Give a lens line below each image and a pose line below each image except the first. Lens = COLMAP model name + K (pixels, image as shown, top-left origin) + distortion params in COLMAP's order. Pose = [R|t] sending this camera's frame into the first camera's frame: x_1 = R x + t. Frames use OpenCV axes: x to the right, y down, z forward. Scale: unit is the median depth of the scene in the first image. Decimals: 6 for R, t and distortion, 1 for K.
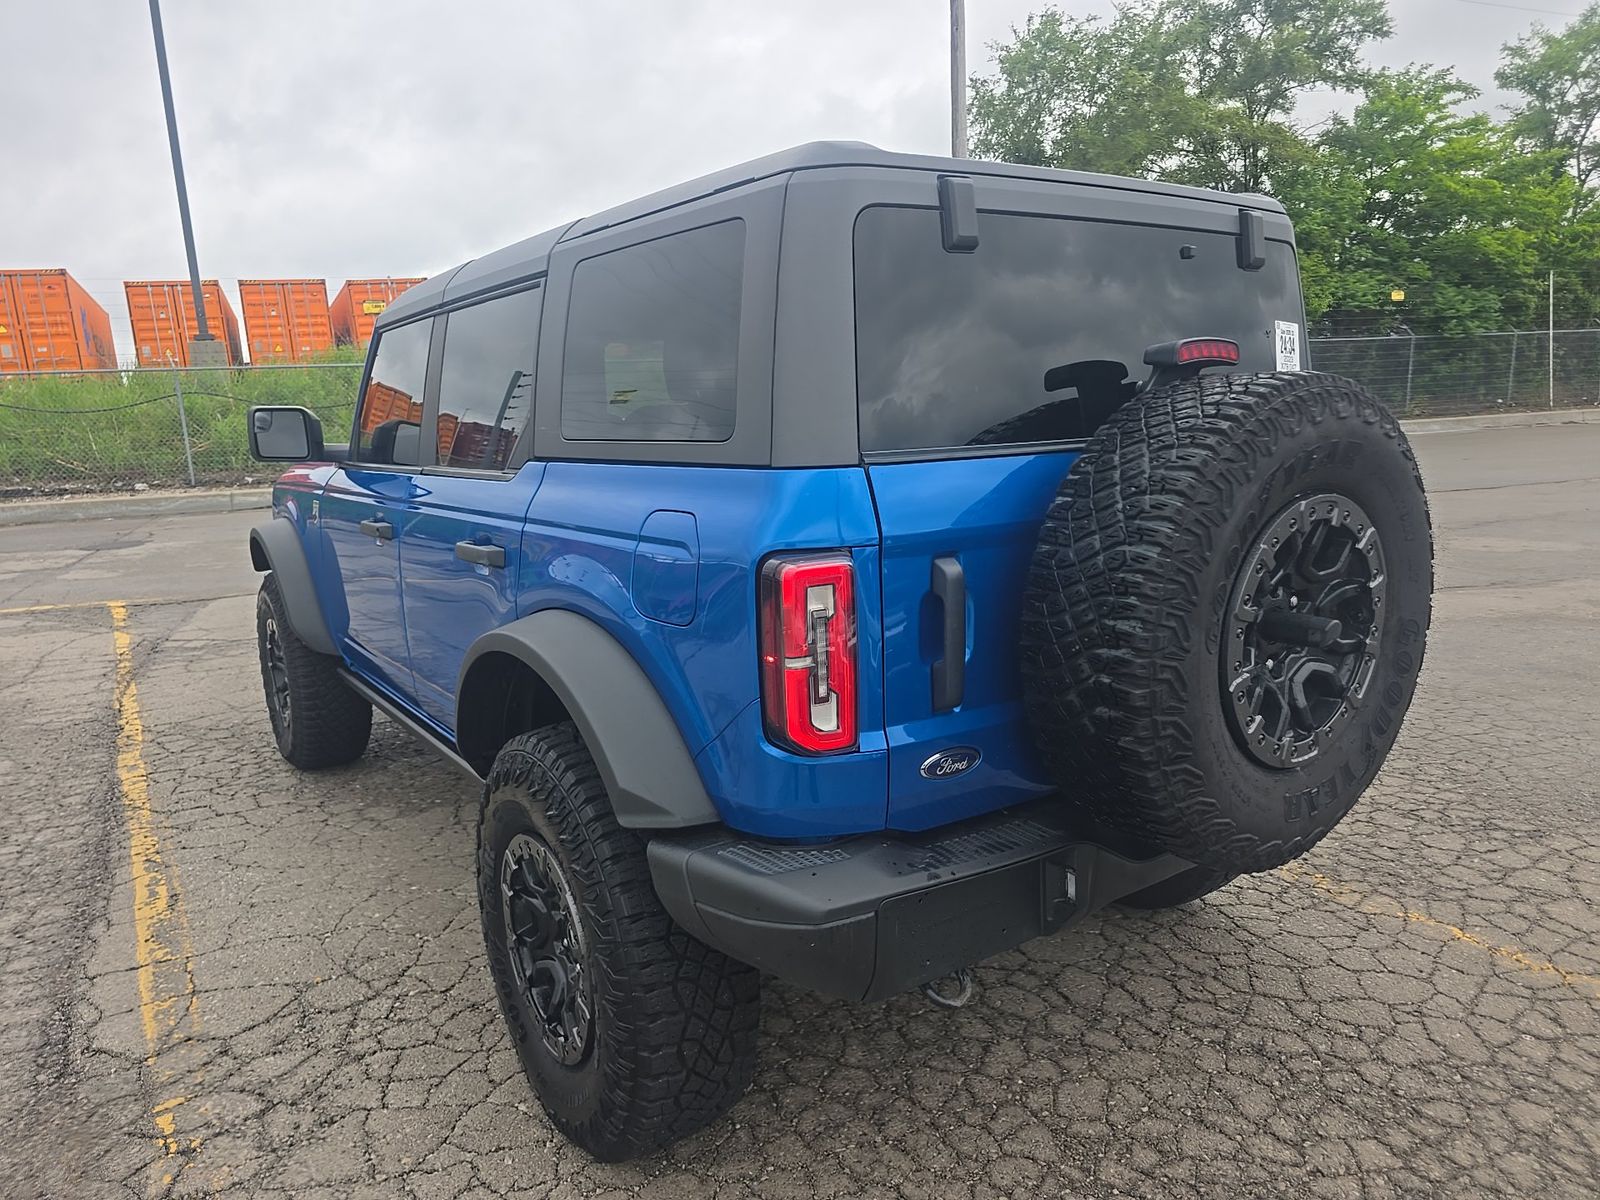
lens RADIAL K [[1082.2, 0, 793.5], [0, 1082.2, 593.9], [0, 0, 1]] dist [0.046061, -0.038599]
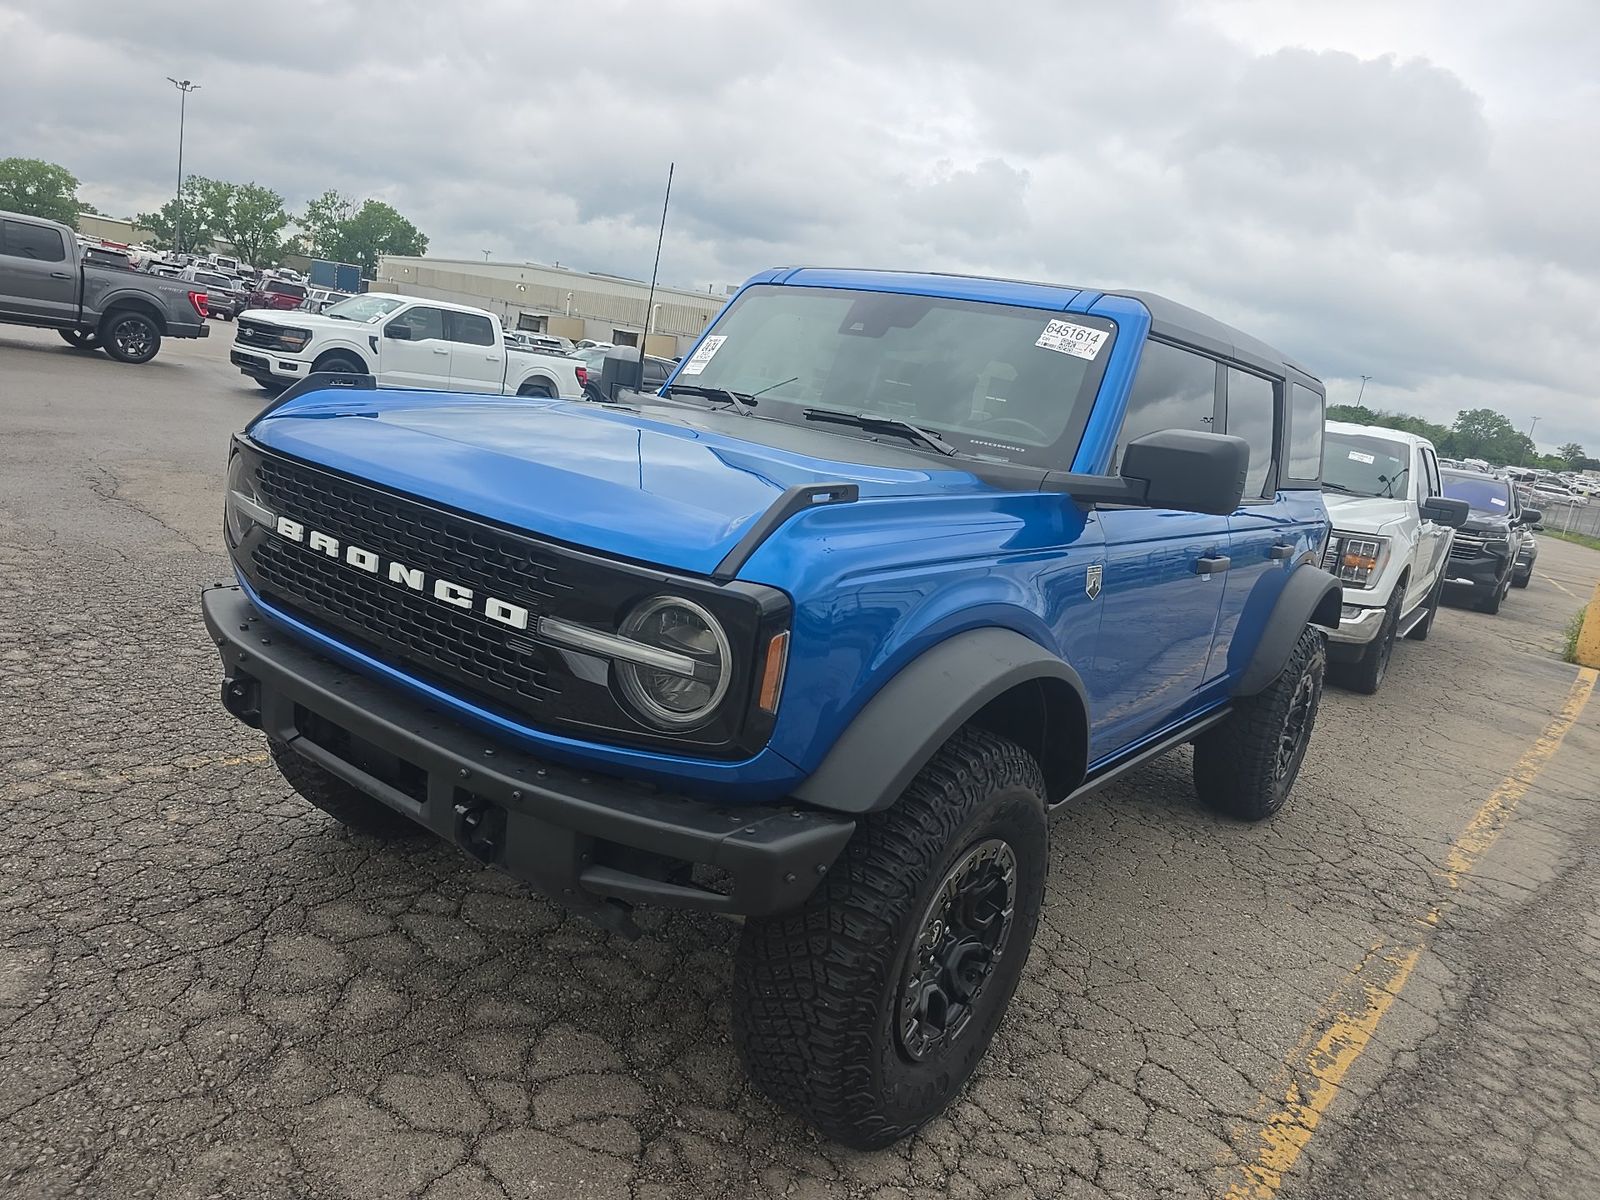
lens RADIAL K [[1082.2, 0, 791.9], [0, 1082.2, 609.8], [0, 0, 1]] dist [0.046061, -0.038599]
pose [[-0.306007, -0.203867, 0.929945, -1.152279], [0.020208, 0.975192, 0.220436, -0.310387], [-0.951815, 0.086247, -0.294296, 1.561973]]
